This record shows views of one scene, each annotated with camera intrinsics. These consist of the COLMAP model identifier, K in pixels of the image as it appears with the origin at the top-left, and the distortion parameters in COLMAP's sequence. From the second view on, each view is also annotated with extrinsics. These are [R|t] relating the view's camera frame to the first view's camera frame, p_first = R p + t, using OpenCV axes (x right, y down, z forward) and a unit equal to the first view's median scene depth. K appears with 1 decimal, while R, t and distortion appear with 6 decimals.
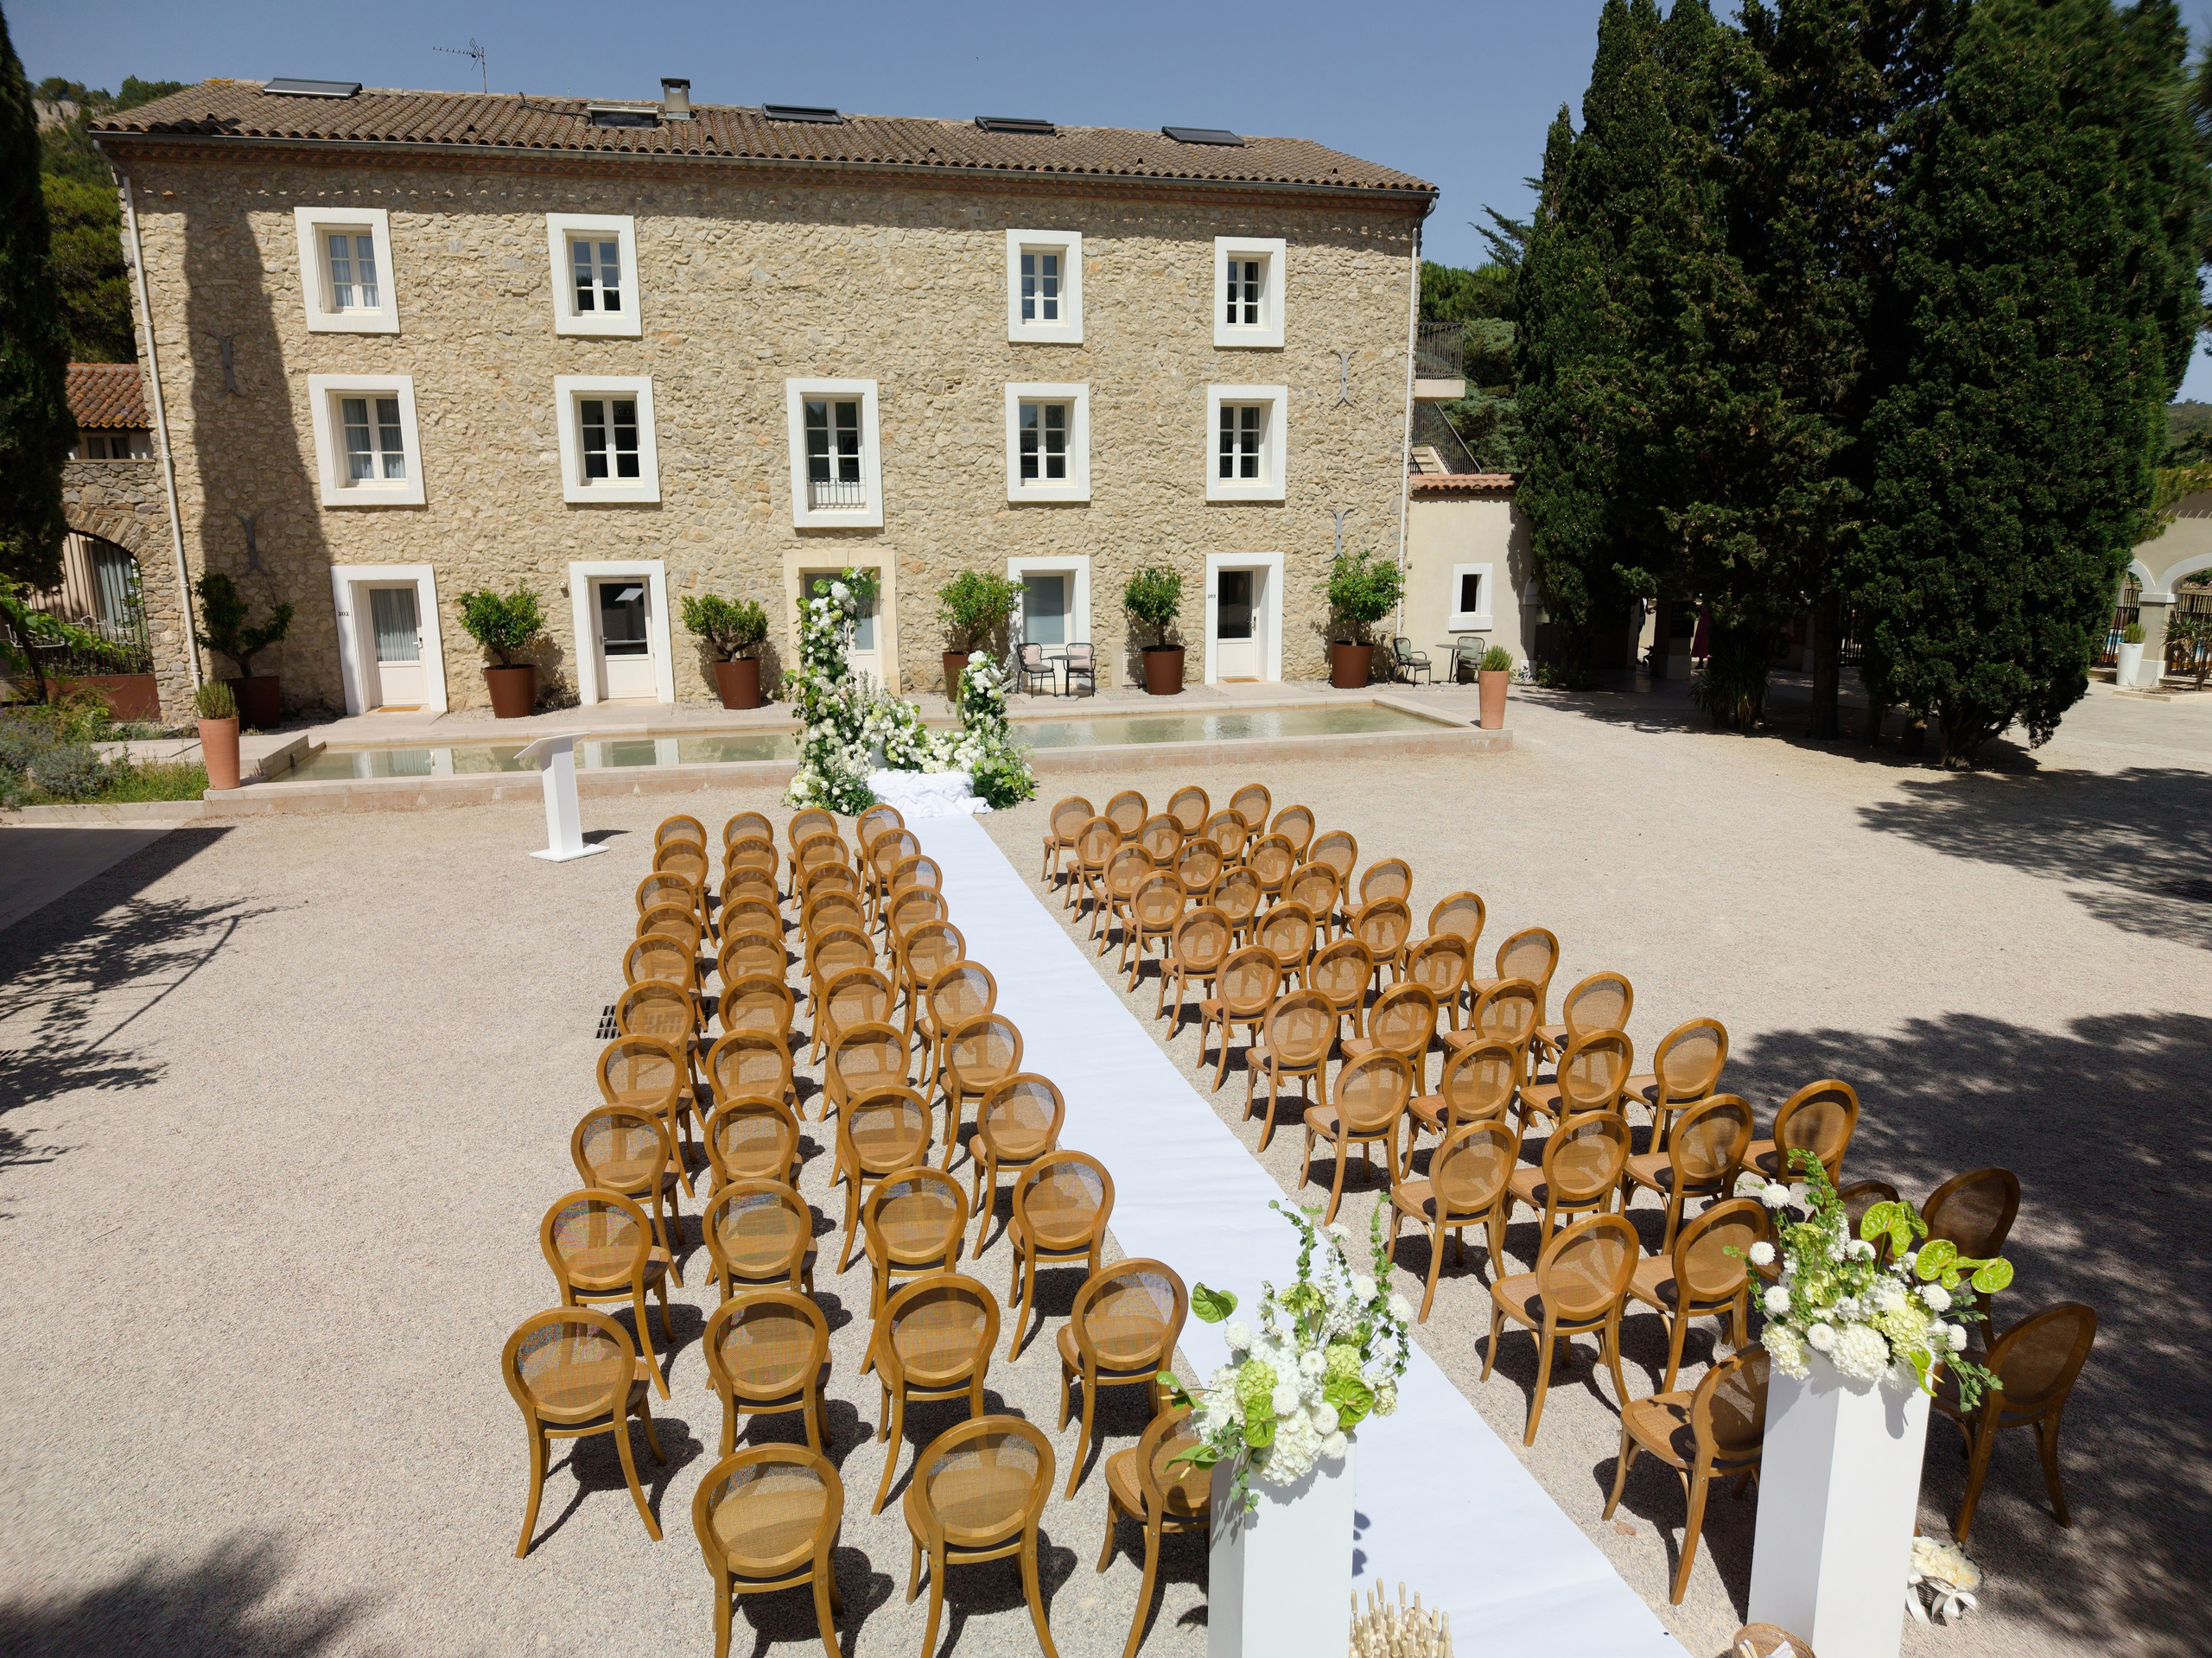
lens RADIAL K [[1529.5, 0, 1104.9], [0, 1529.5, 843.4], [0, 0, 1]] dist [0.004046, 0.000364]
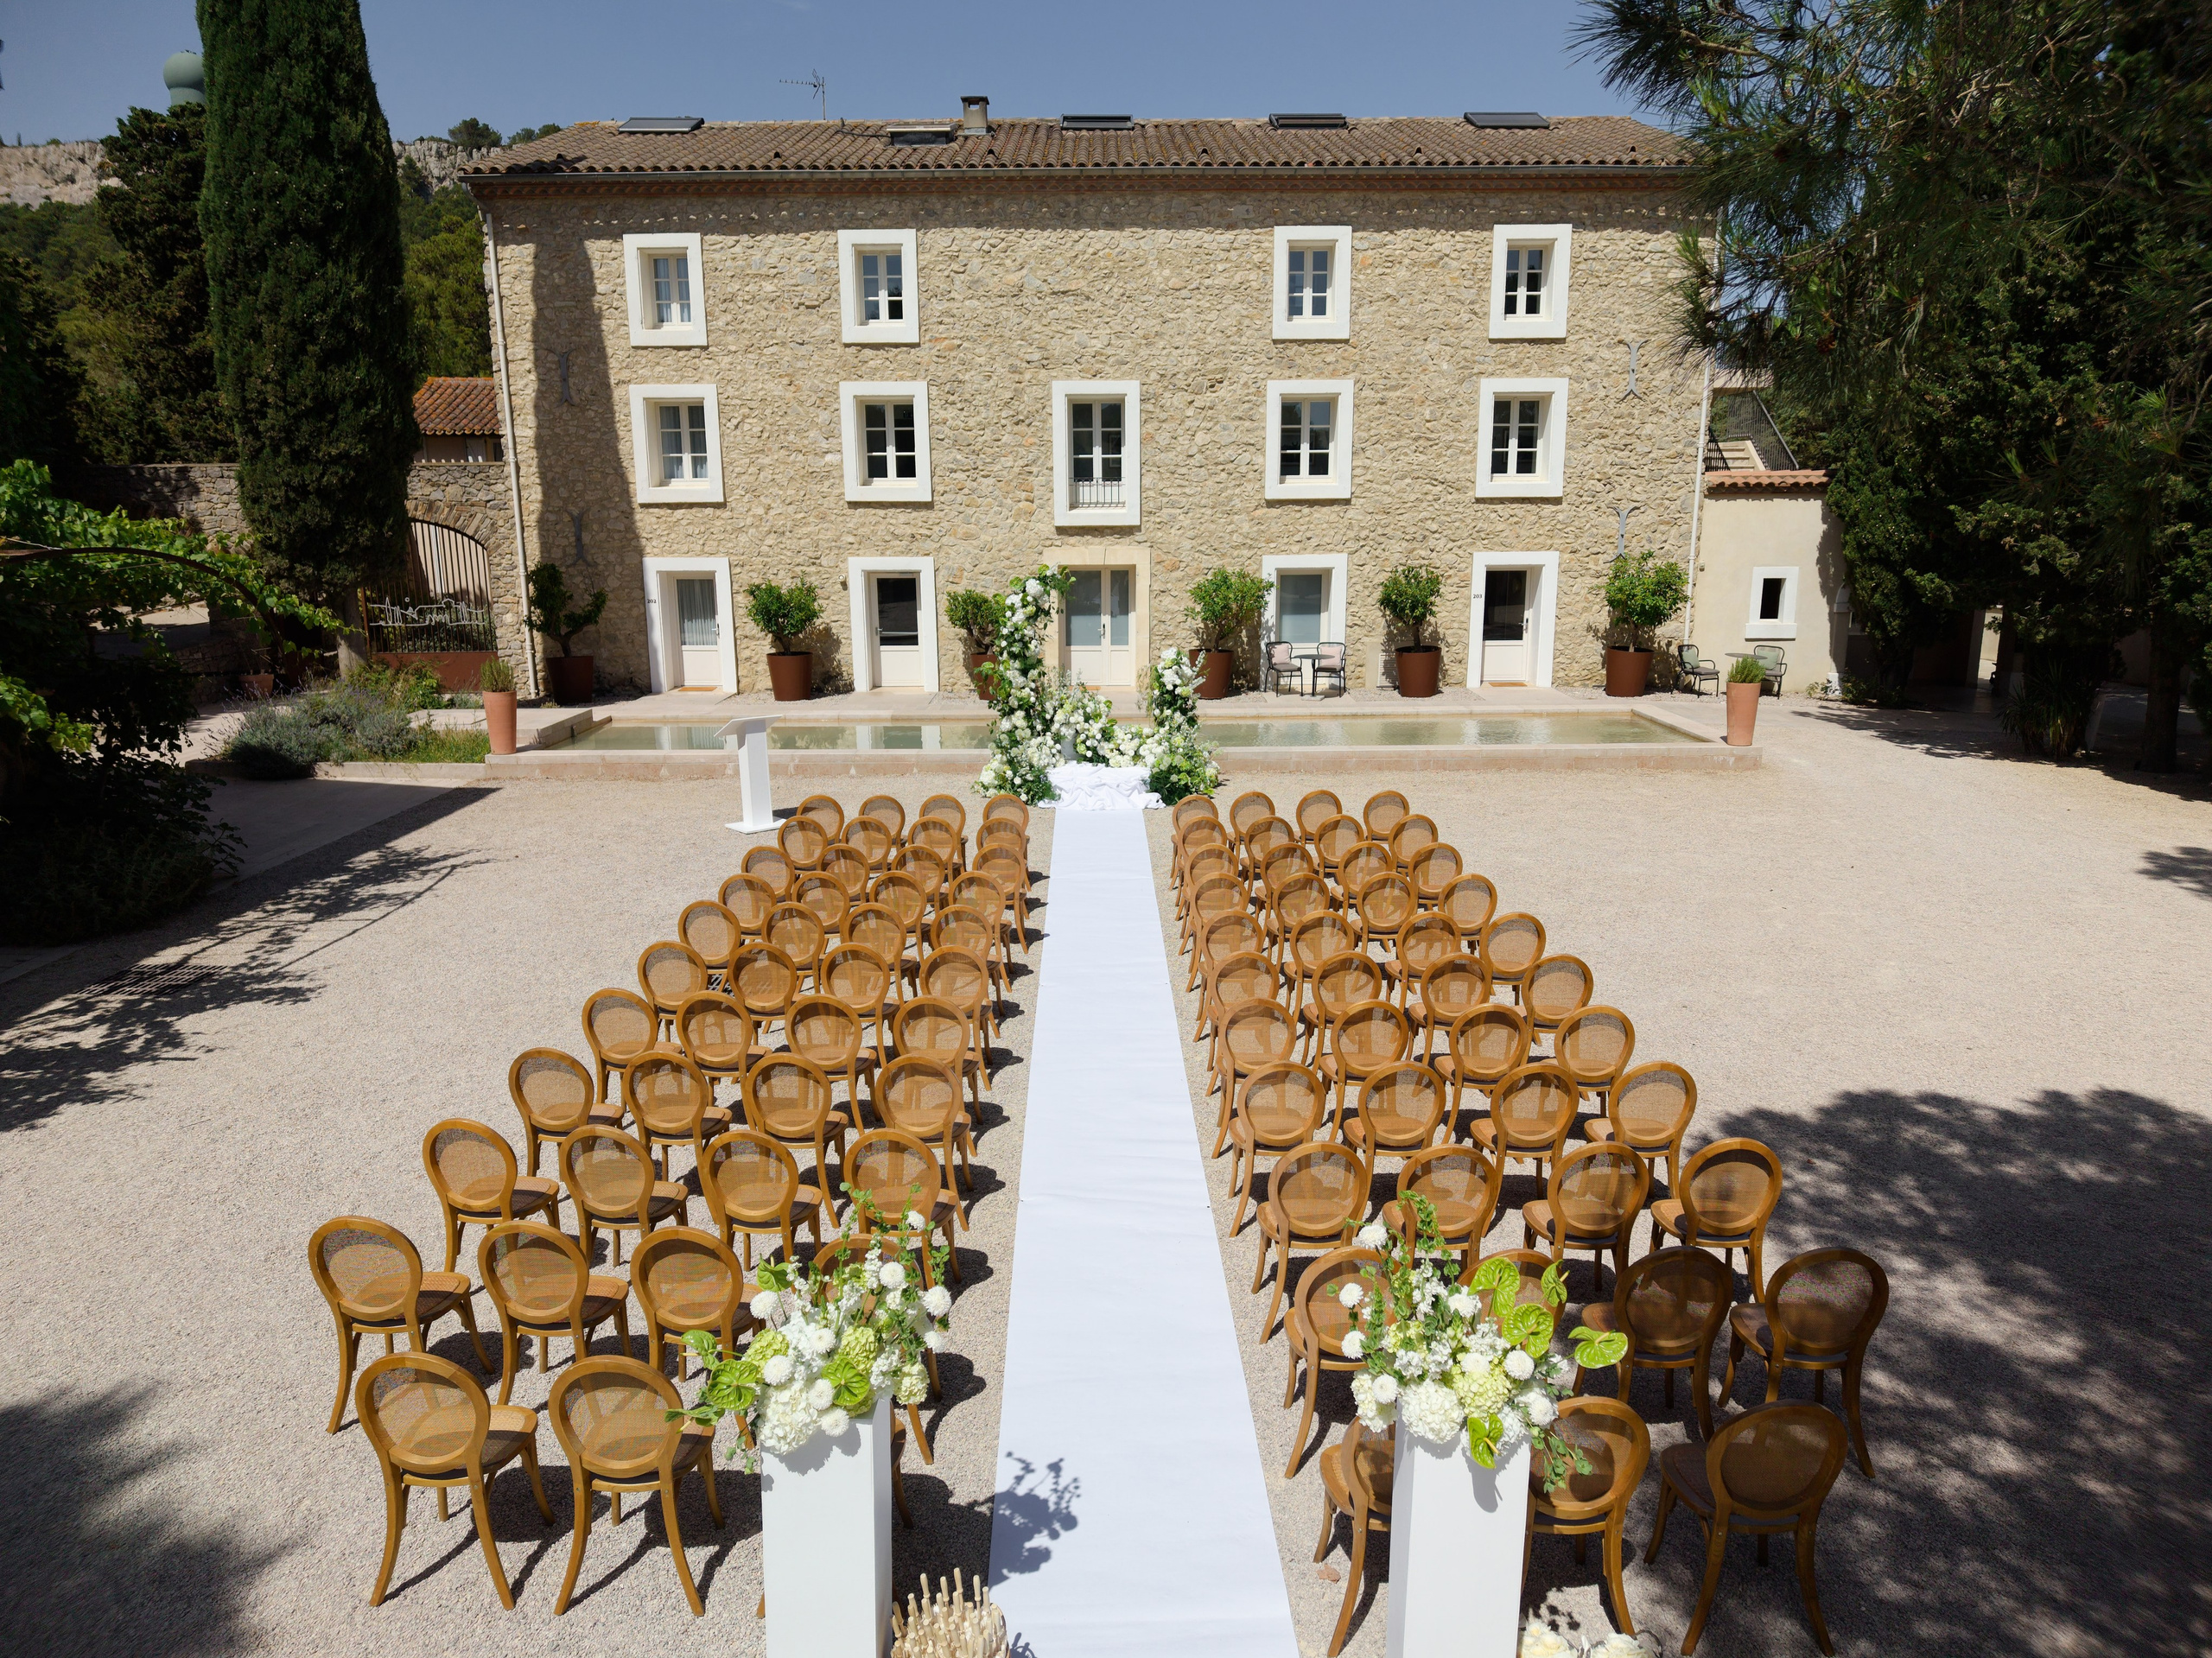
lens RADIAL K [[1530.8, 0, 1106.4], [0, 1530.8, 841.4], [0, 0, 1]] dist [0.011613, -0.004293]
pose [[0.969657, 0.053850, -0.238467, 0.093306], [-0.053681, 0.998532, 0.007207, -0.002618], [0.238505, 0.005813, 0.971124, 0.005592]]
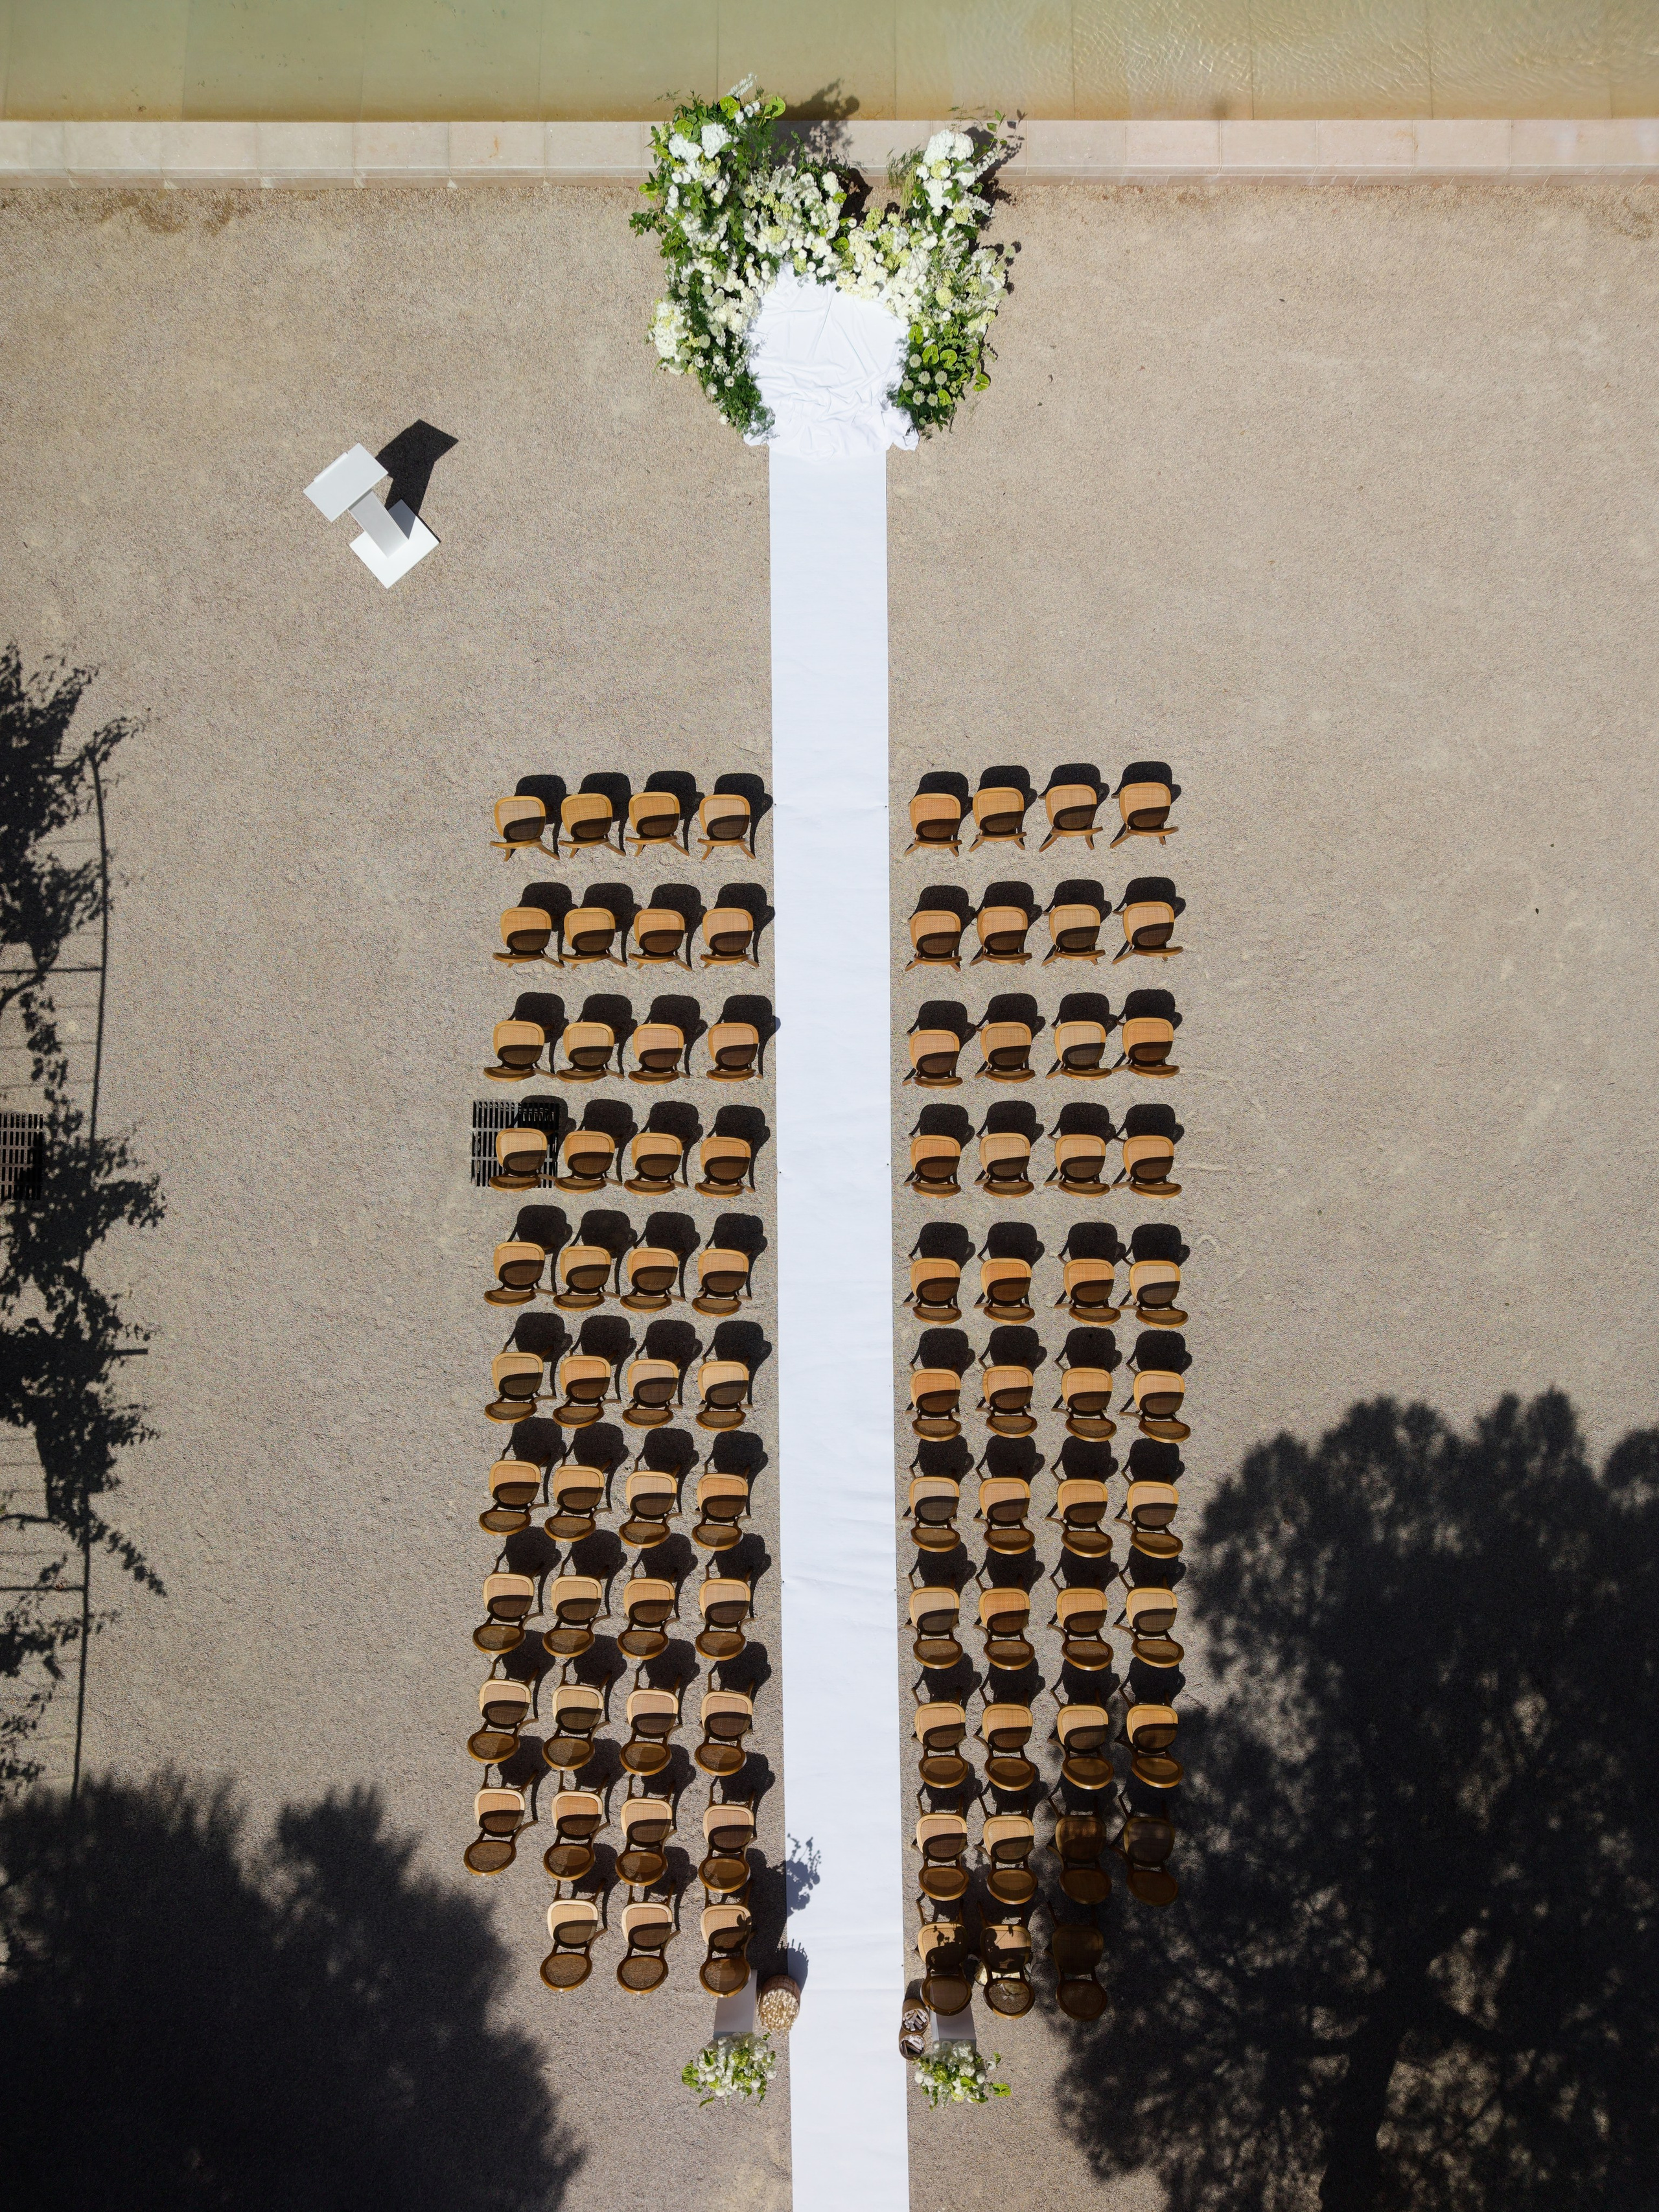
lens RADIAL K [[1529.5, 0, 837.3], [0, 1529.5, 1100.3], [0, 0, 1]] dist [0.004046, 0.000364]
pose [[0.968920, 0.247353, 0.003247, -0.024299], [-0.055335, 0.203925, 0.977421, -0.488721], [0.241106, -0.947223, 0.211274, 0.374532]]
